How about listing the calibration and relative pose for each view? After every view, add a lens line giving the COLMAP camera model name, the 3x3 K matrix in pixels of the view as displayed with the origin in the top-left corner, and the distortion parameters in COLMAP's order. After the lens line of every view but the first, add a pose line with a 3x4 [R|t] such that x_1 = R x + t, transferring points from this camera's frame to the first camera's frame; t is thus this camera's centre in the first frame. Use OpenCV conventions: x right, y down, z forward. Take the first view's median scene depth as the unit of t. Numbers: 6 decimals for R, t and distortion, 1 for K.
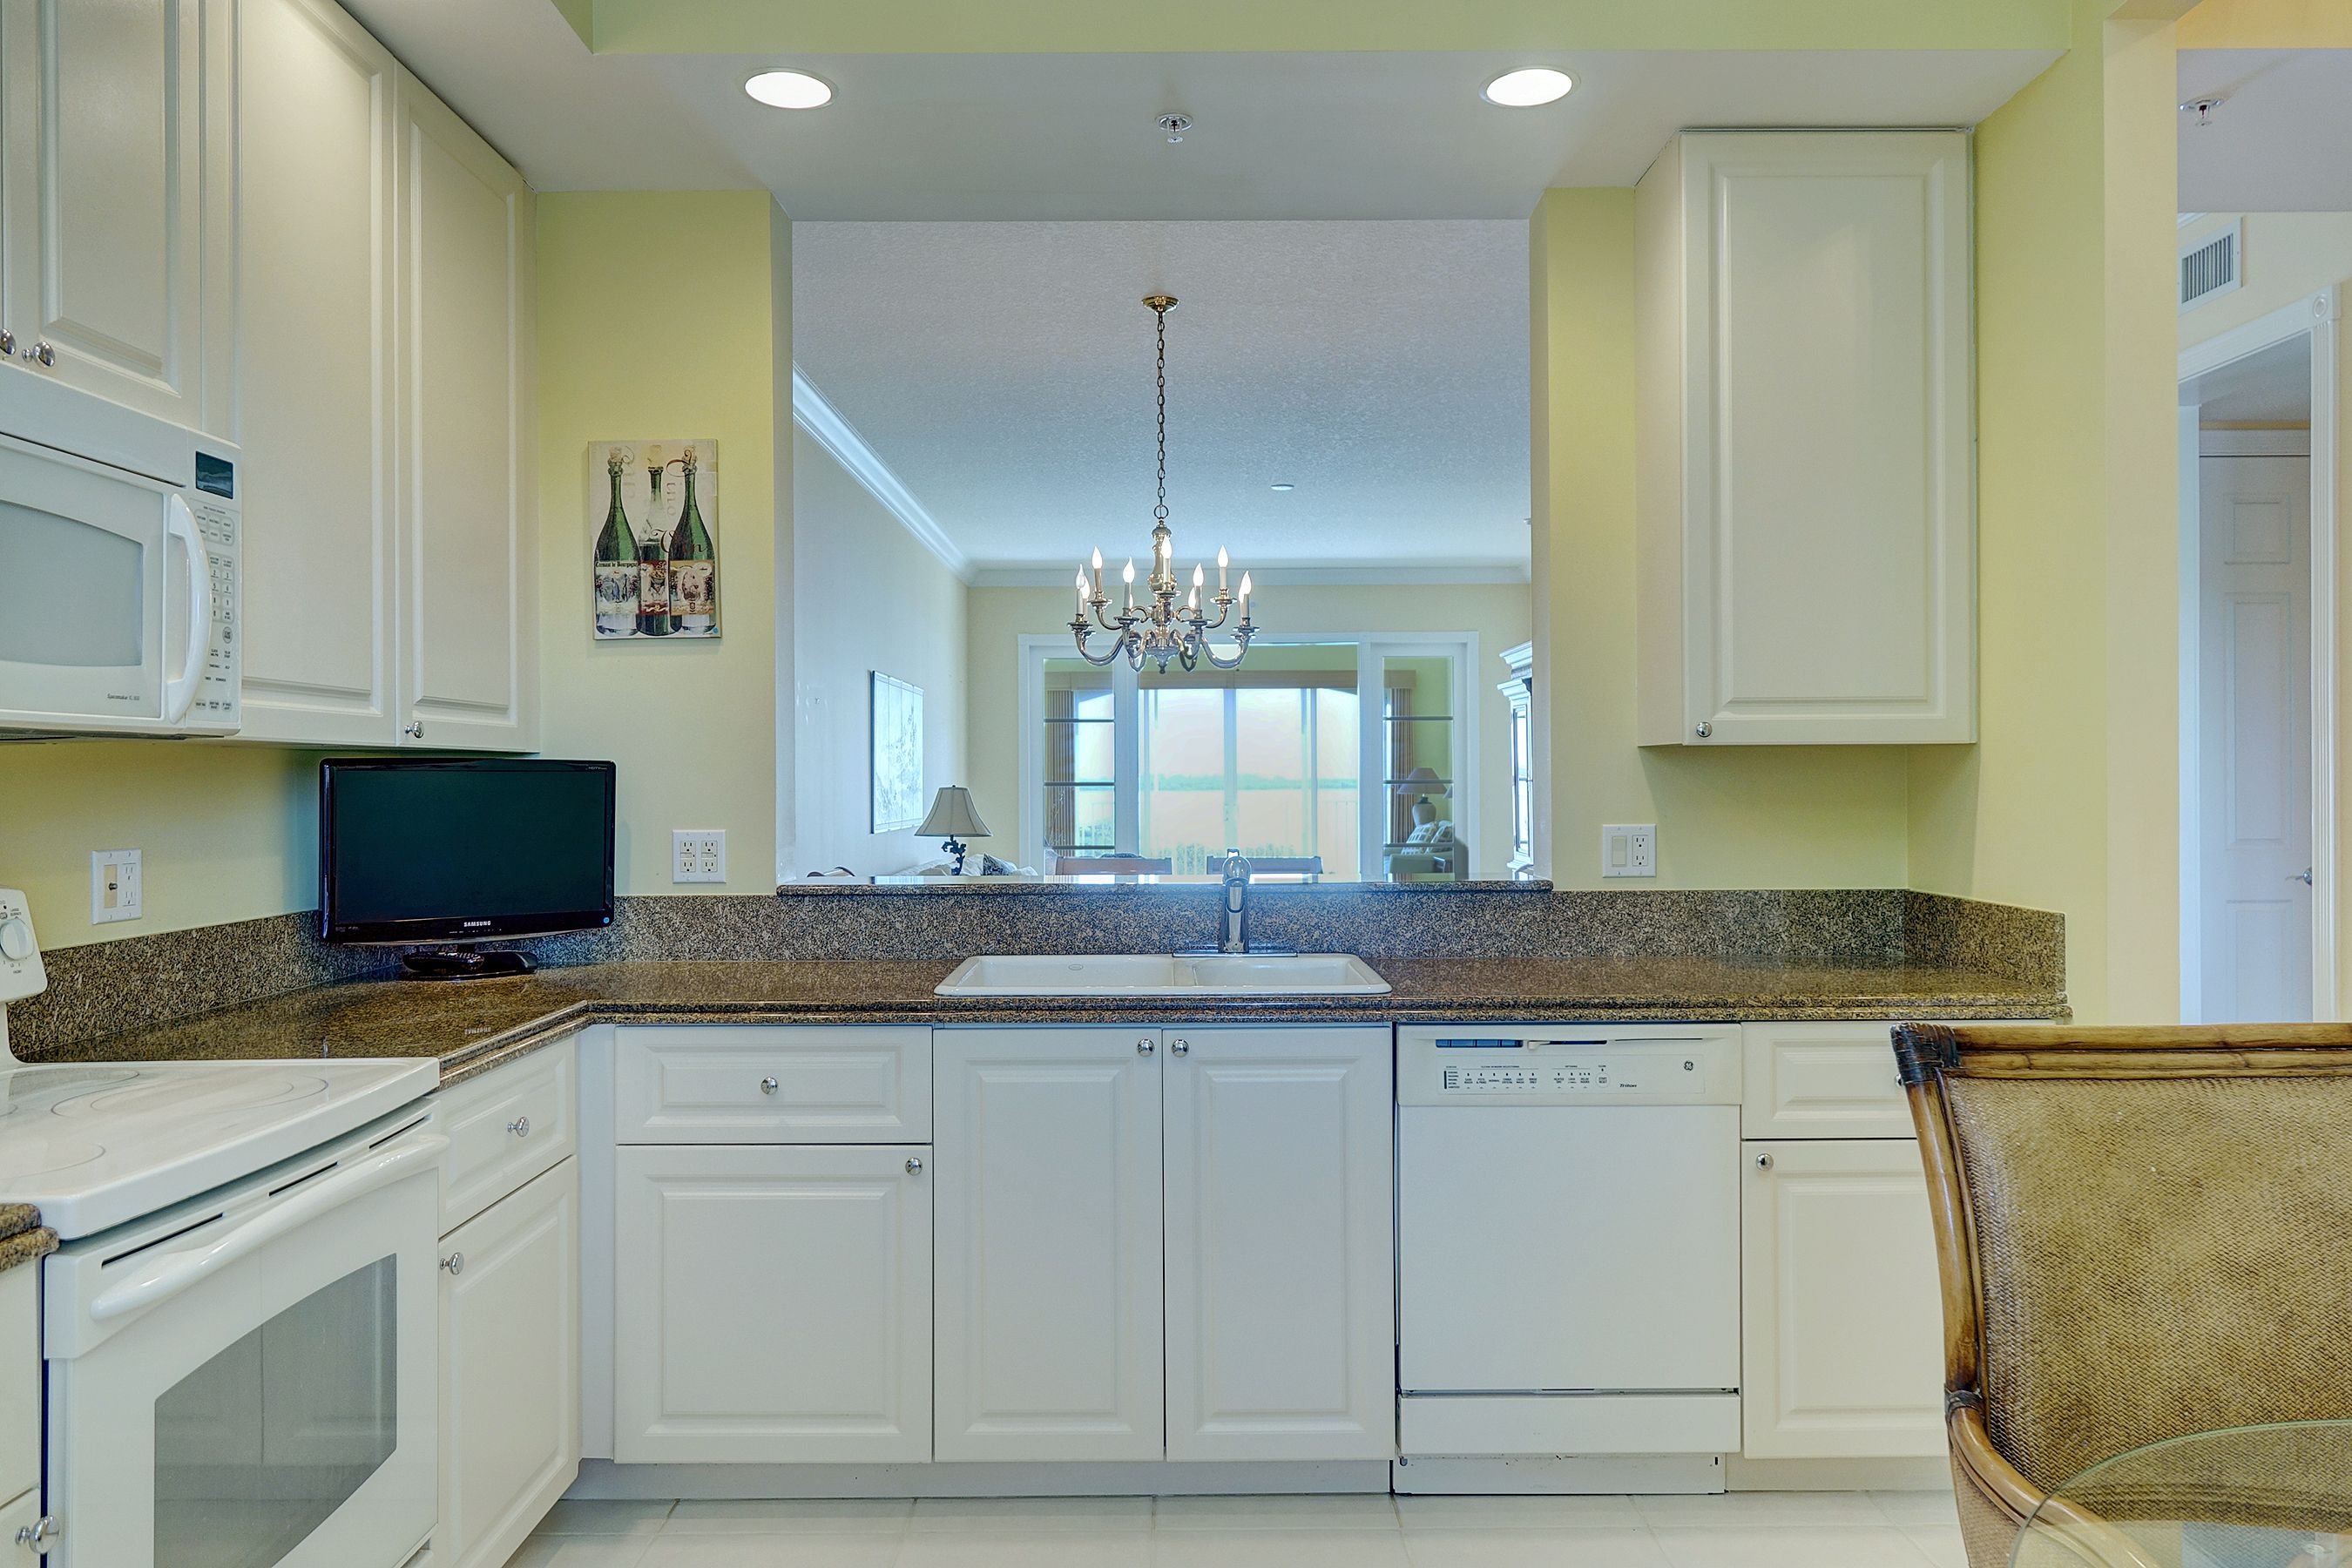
lens RADIAL K [[1635.2, 0, 1175.5], [0, 1635.2, 770.4], [0, 0, 1]] dist [0.003709, 0.001086]
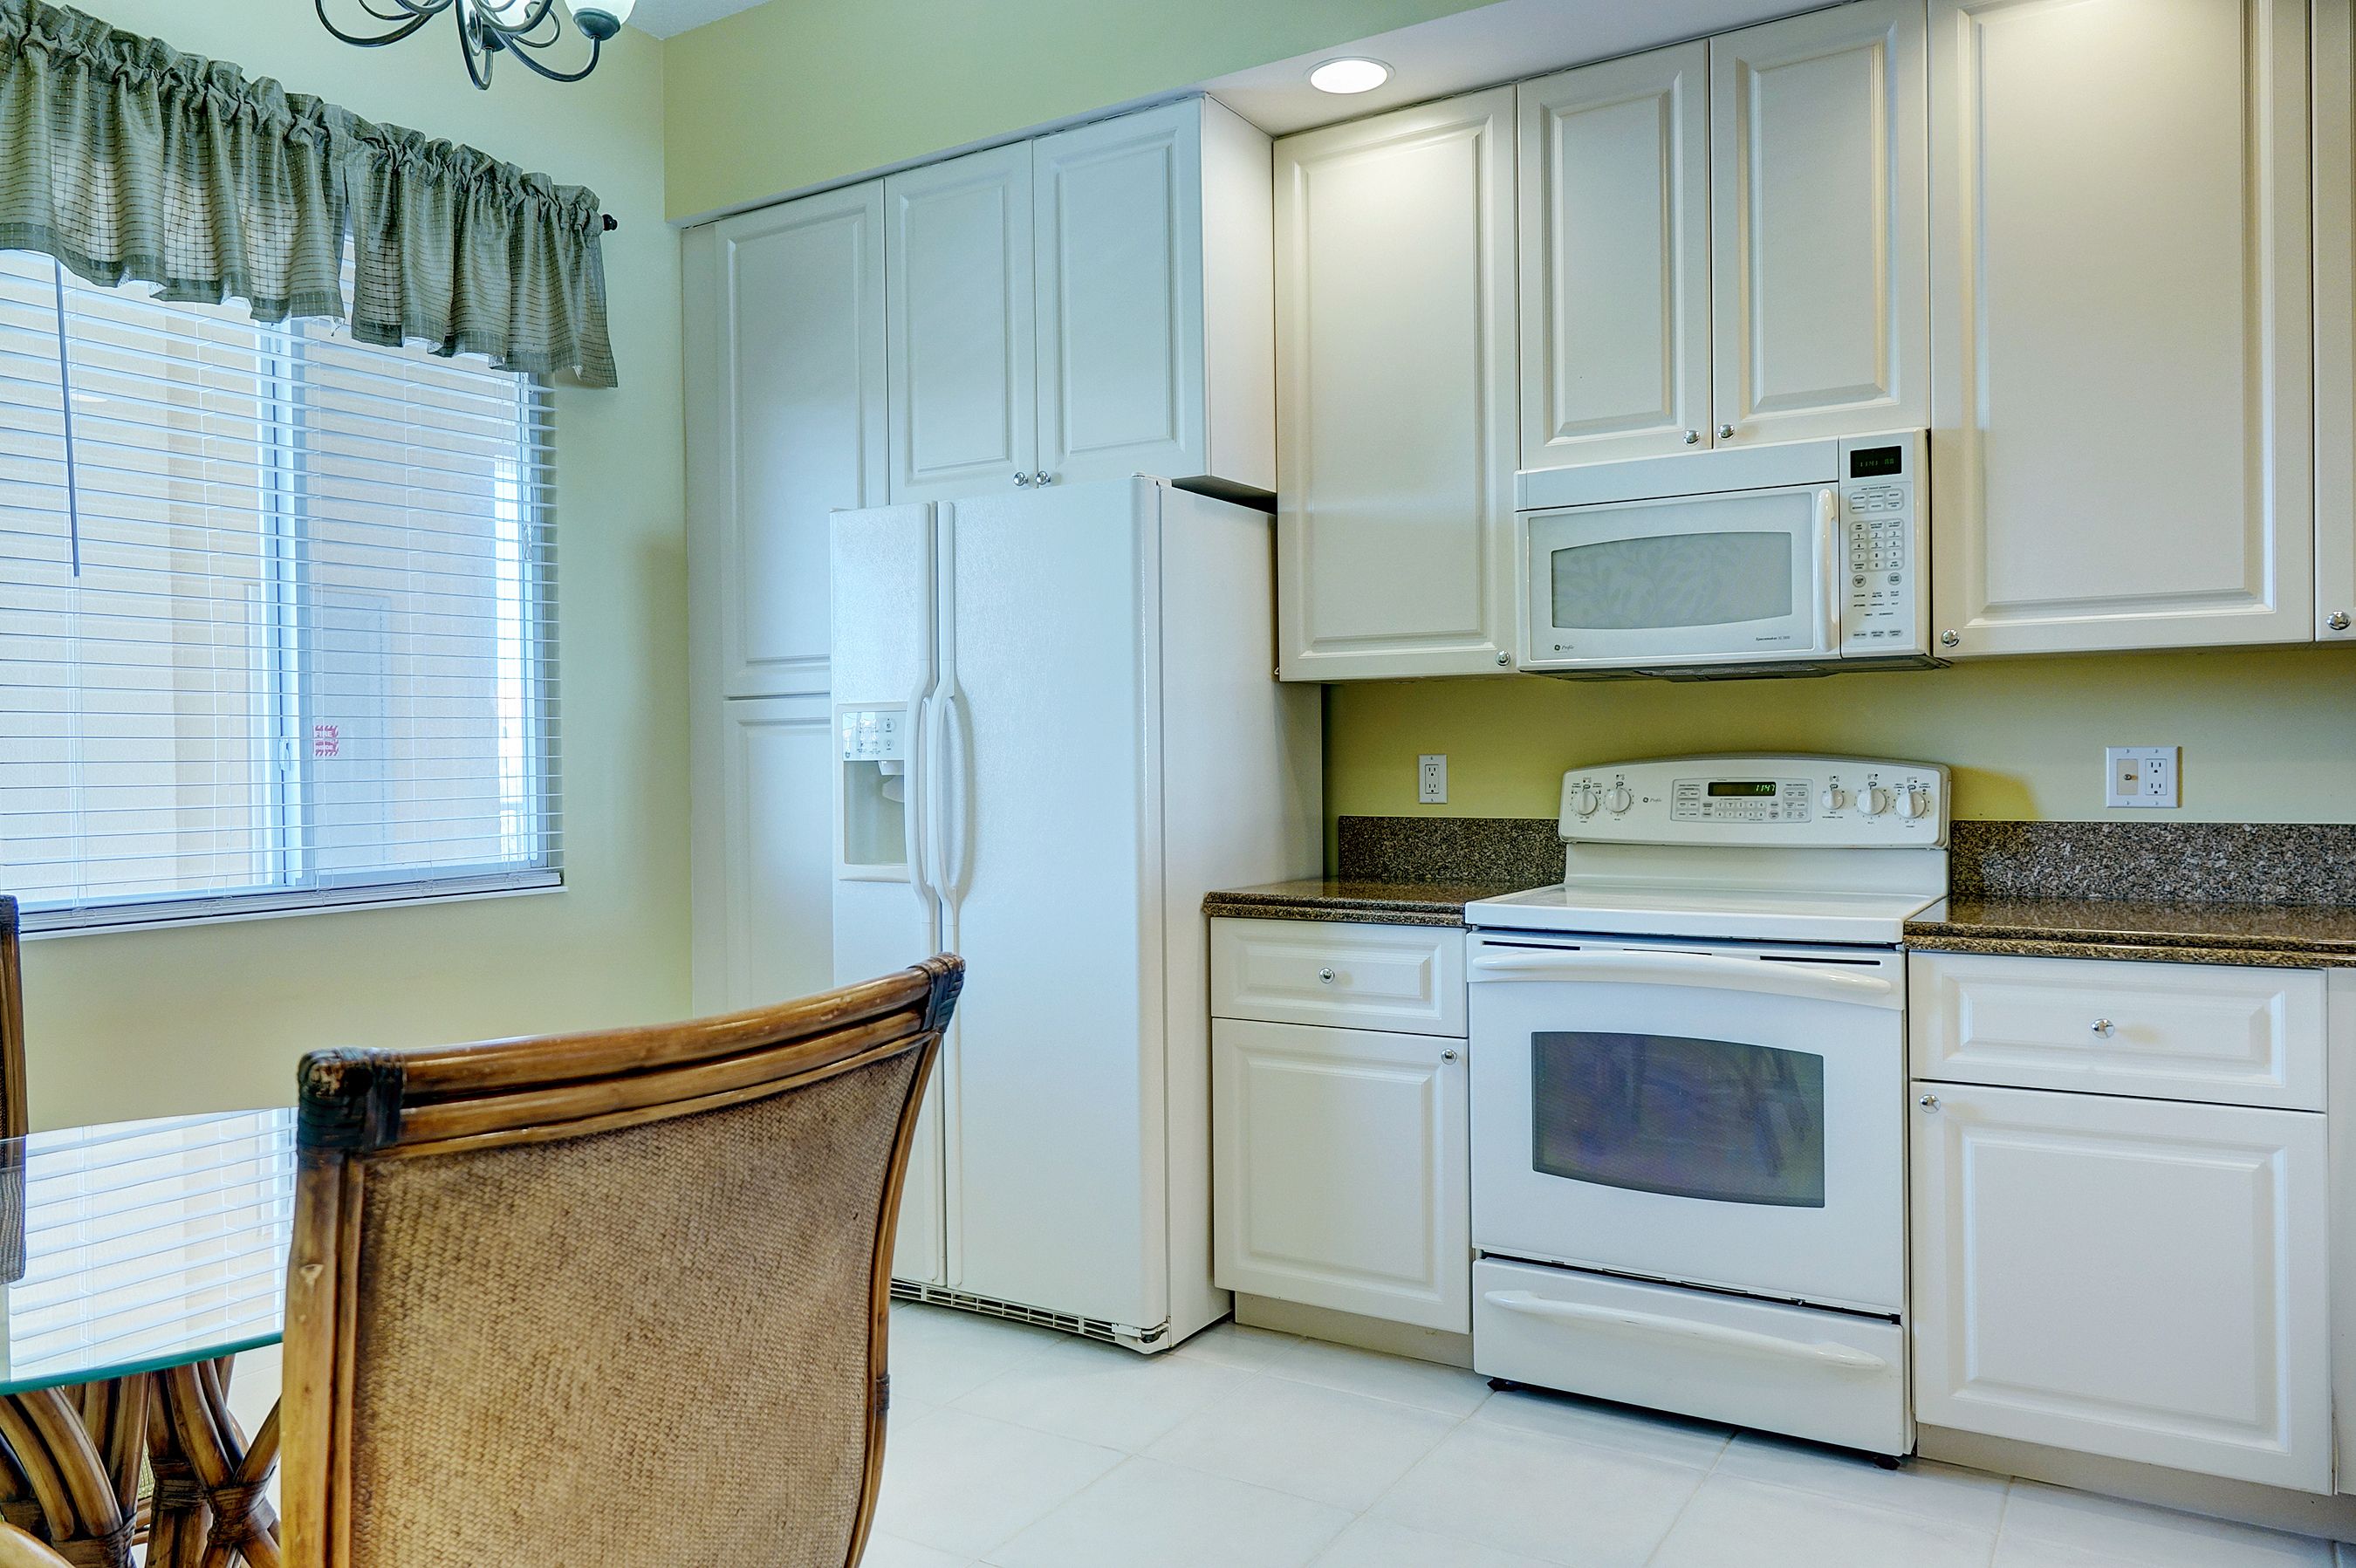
lens RADIAL K [[1637.9, 0, 1177.5], [0, 1637.9, 770.4], [0, 0, 1]] dist [0.003709, 0.001086]
pose [[-0.531741, 0.017265, -0.846731, 0.672810], [0.018903, 0.999785, 0.008515, 0.039214], [0.846696, -0.011478, -0.531953, 0.965300]]
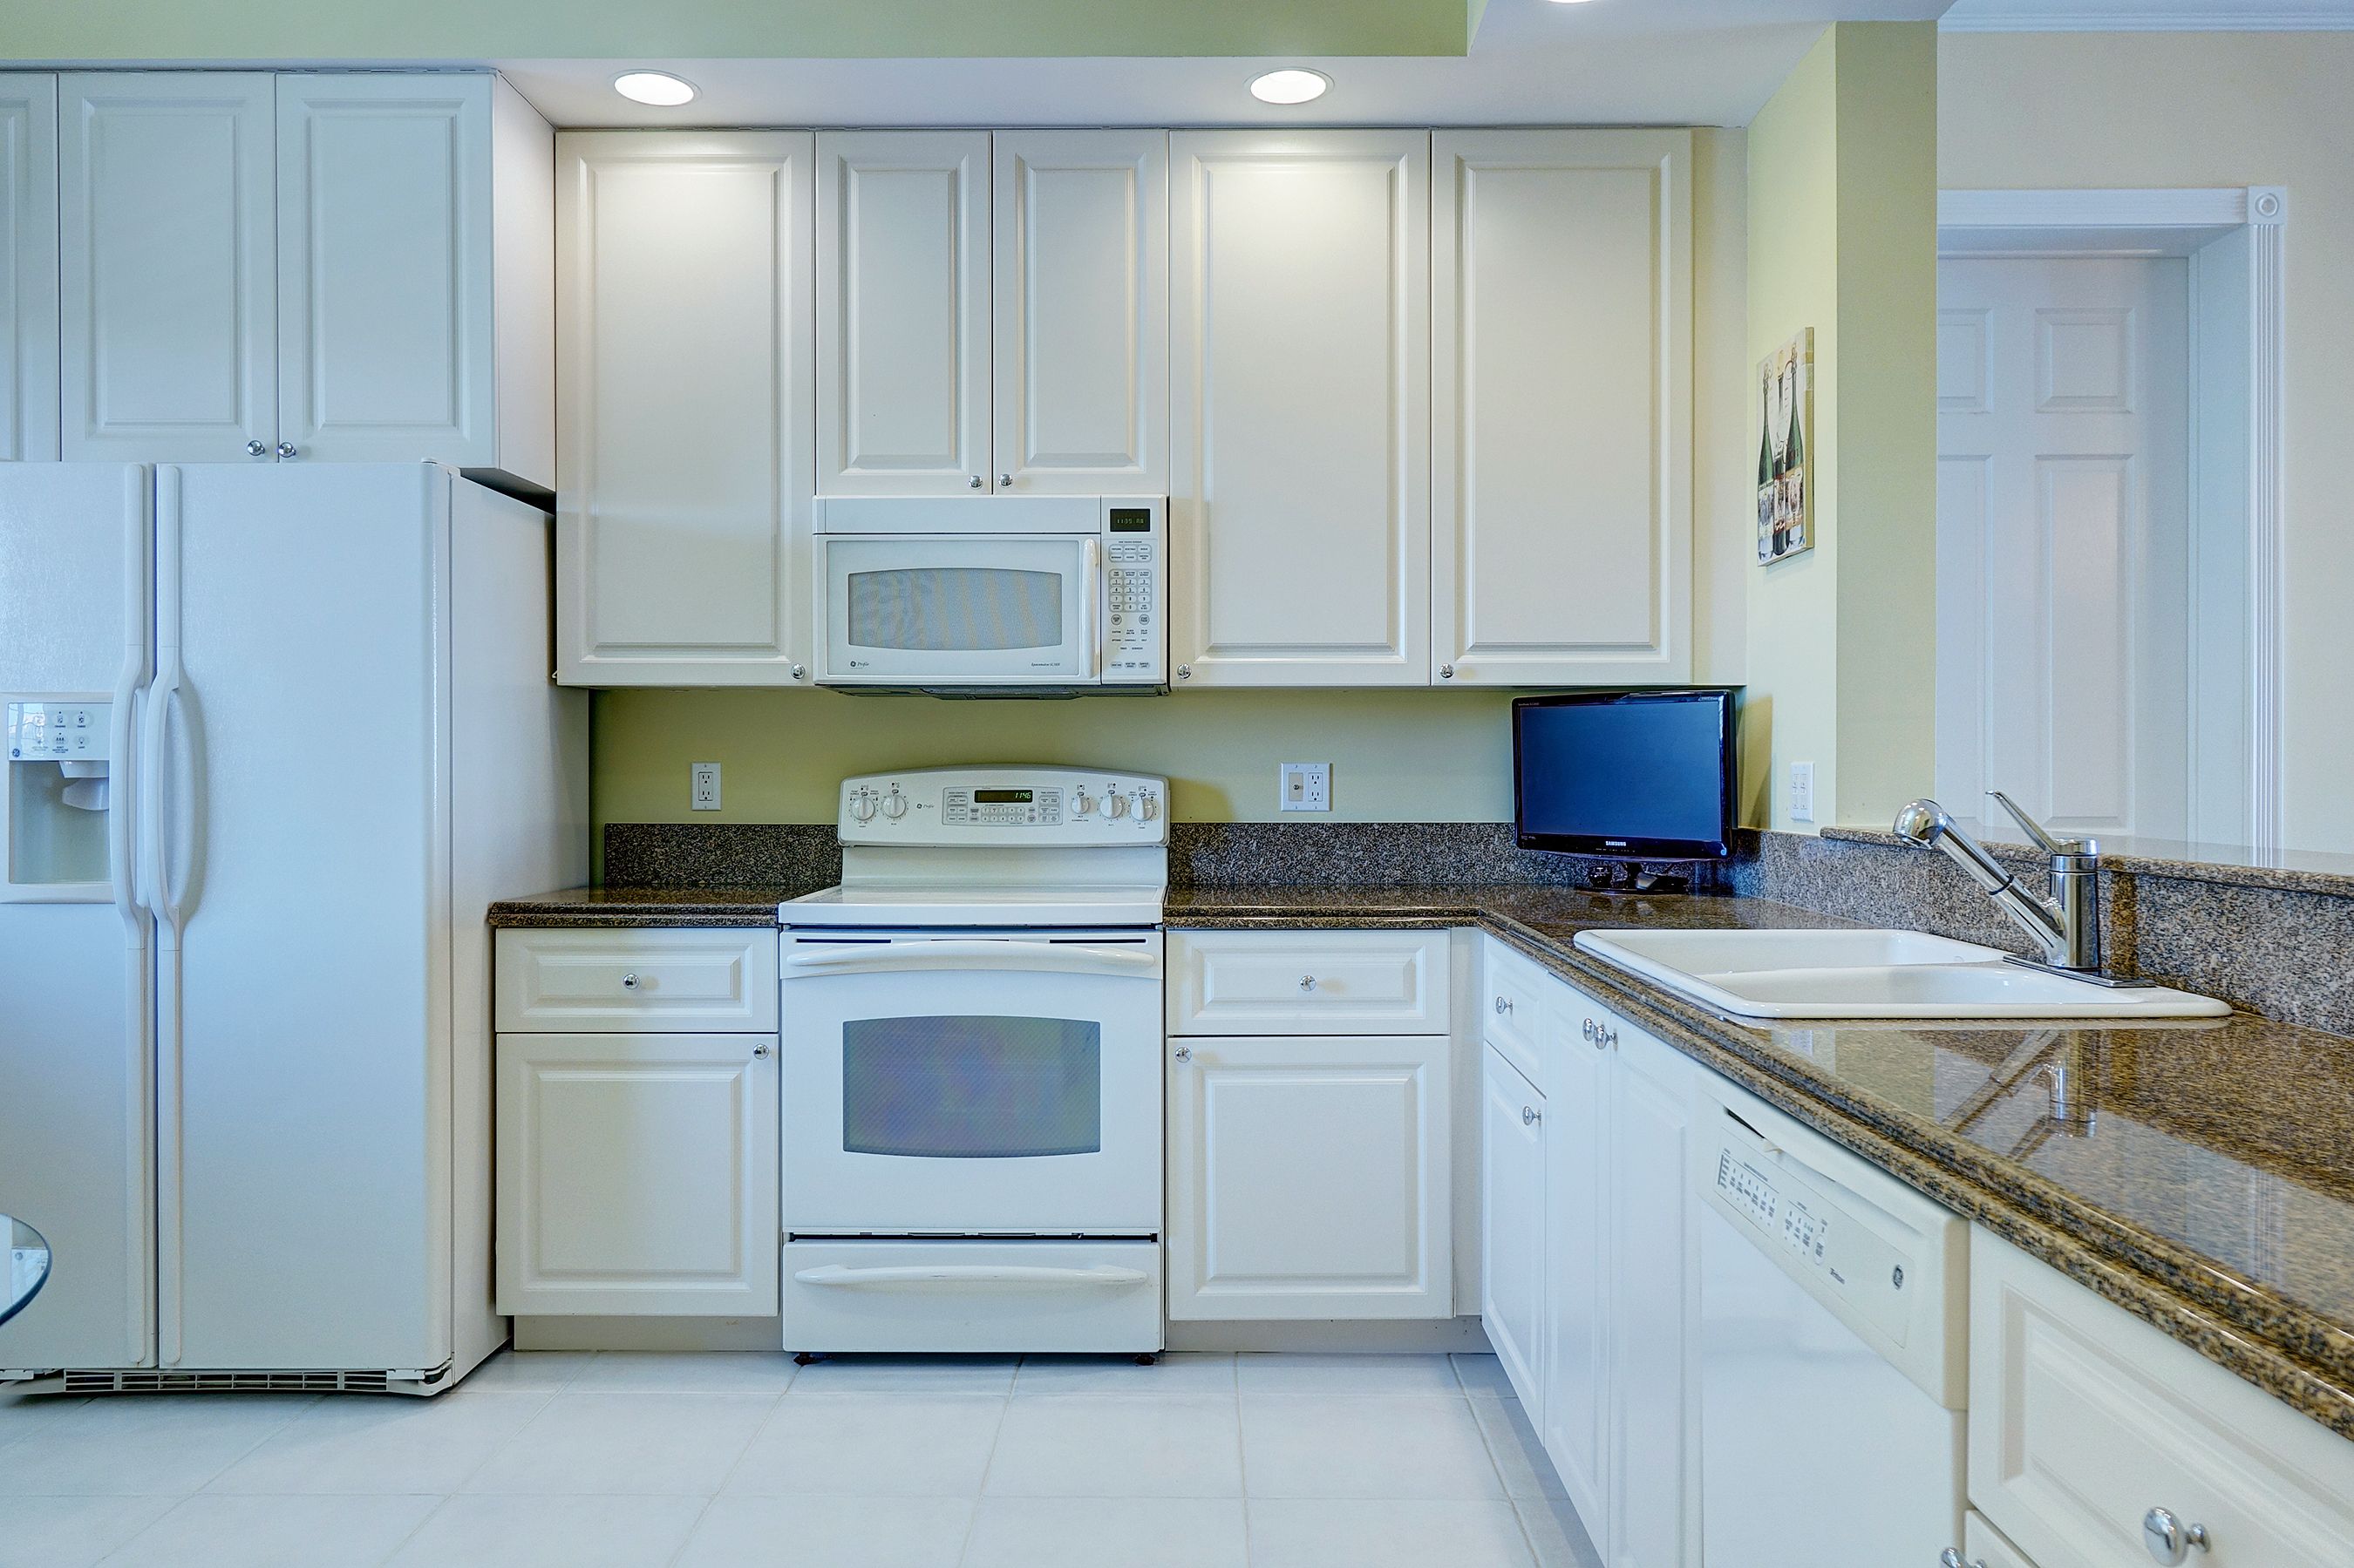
lens RADIAL K [[1636.3, 0, 1176.5], [0, 1636.3, 770.4], [0, 0, 1]] dist [0.003709, 0.001086]
pose [[-0.016290, 0.007041, -0.999843, 0.788277], [0.005356, 0.999961, 0.006955, 0.040898], [0.999853, -0.005242, -0.016327, 0.841018]]
